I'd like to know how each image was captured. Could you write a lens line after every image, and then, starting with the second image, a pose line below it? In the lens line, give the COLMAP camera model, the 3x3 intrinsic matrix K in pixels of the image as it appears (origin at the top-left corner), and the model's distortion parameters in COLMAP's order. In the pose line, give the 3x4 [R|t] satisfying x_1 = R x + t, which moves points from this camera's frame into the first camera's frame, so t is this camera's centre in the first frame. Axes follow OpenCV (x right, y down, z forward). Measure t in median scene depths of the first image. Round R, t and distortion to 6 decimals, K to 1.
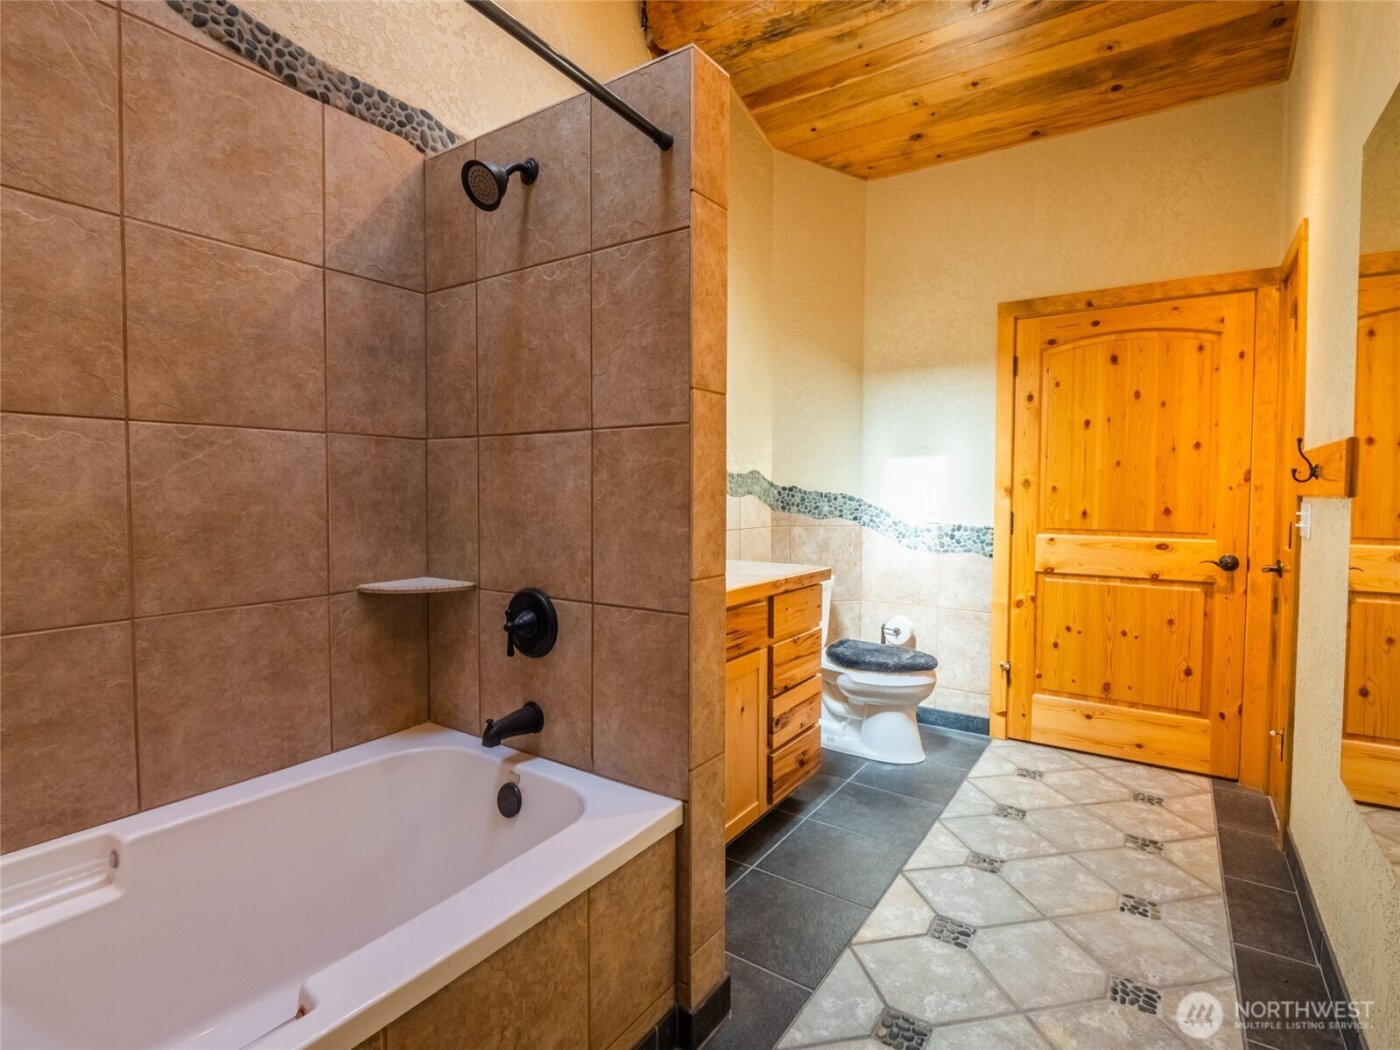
lens RADIAL K [[697.4, 0, 699.1], [0, 697.4, 512.9], [0, 0, 1]] dist [-0.006872, -0.000888]
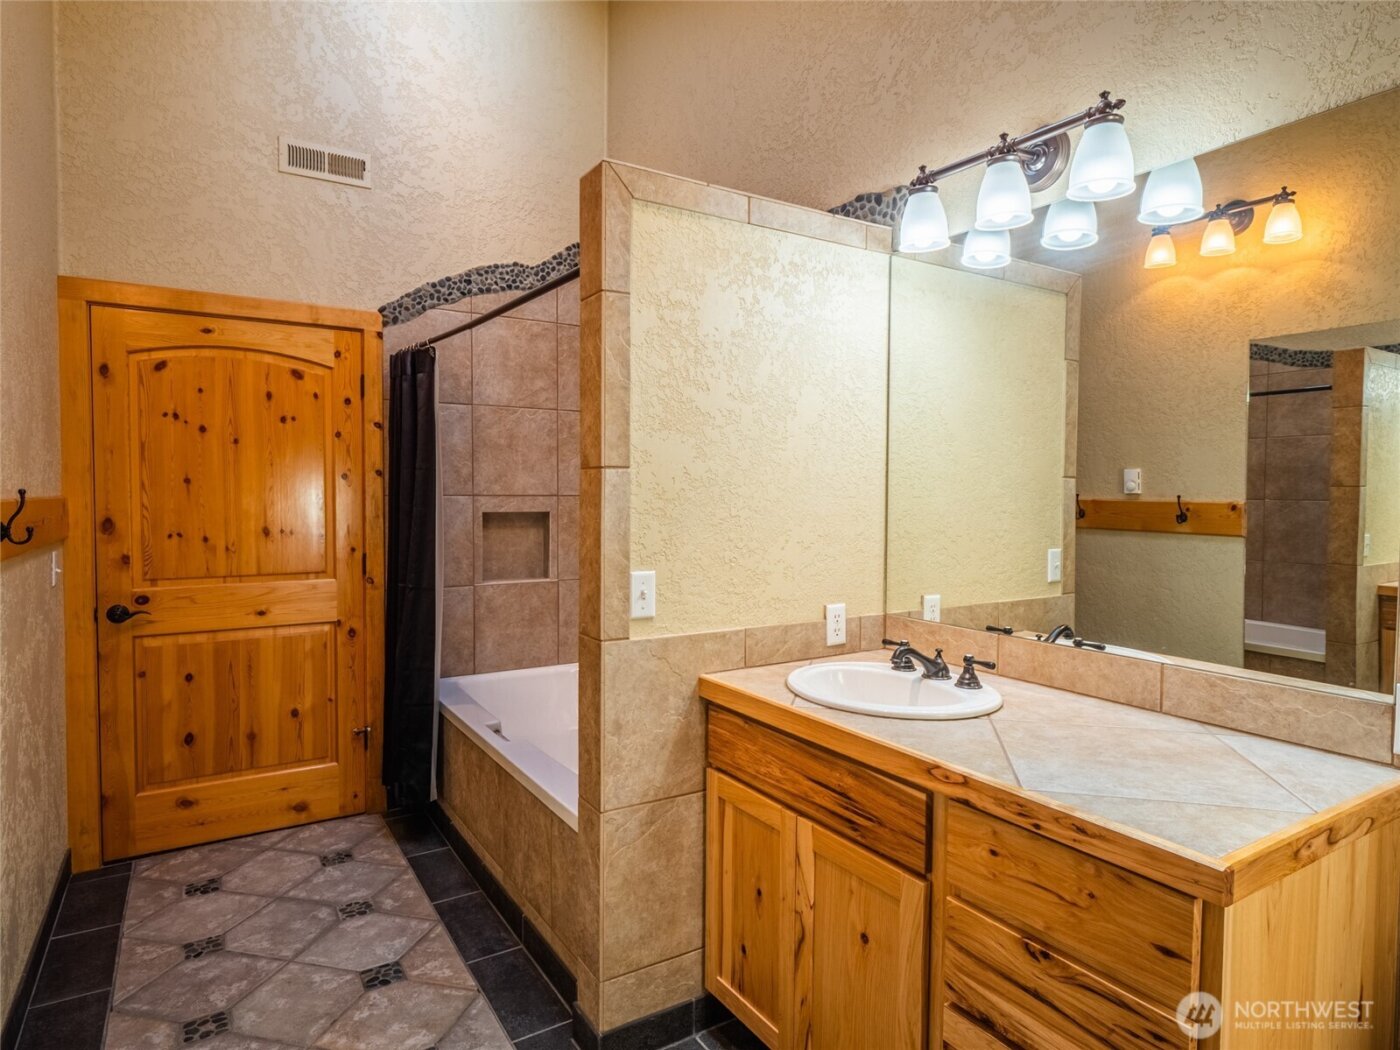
lens RADIAL K [[806.0, 0, 699.4], [0, 806.0, 516.8], [0, 0, 1]] dist [0.003236, 0.000613]
pose [[-0.407315, 0.021154, -0.913043, 3.415177], [-0.031941, 0.998790, 0.037389, -0.102611], [0.912729, 0.044393, -0.406146, 0.112823]]
